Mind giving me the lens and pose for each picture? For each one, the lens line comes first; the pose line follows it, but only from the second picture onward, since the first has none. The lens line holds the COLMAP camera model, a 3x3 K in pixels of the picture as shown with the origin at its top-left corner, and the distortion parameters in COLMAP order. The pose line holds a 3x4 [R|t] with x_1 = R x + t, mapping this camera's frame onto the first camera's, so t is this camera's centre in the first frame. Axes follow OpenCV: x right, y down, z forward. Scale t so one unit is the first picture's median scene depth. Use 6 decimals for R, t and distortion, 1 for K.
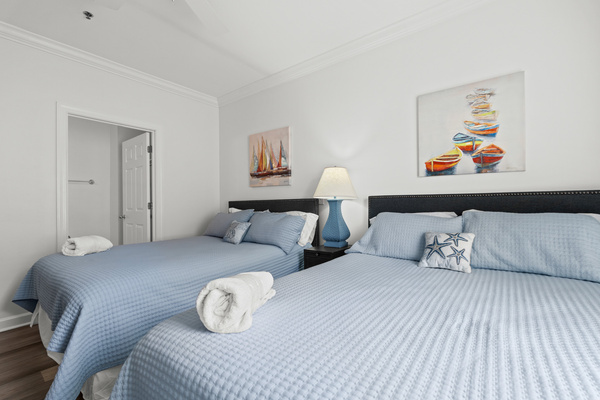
lens RADIAL K [[266.1, 0, 298.2], [0, 266.1, 201.3], [0, 0, 1]] dist [-0.004462, -0.000942]
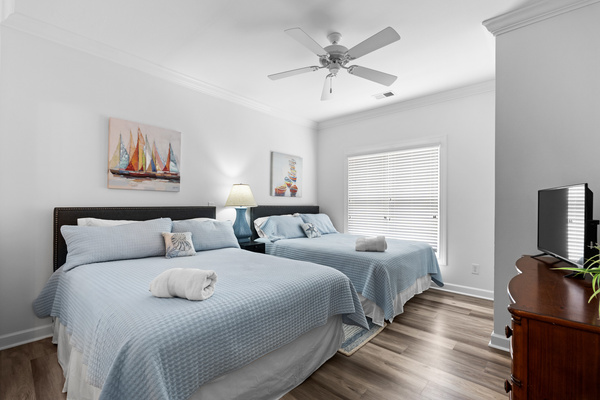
lens RADIAL K [[266.1, 0, 300.3], [0, 266.1, 201.2], [0, 0, 1]] dist [-0.004462, -0.000942]
pose [[0.060354, 0.039207, 0.997407, -0.951143], [0.004024, 0.999211, -0.039522, 0.011725], [-0.998169, 0.006399, 0.060148, 0.496385]]
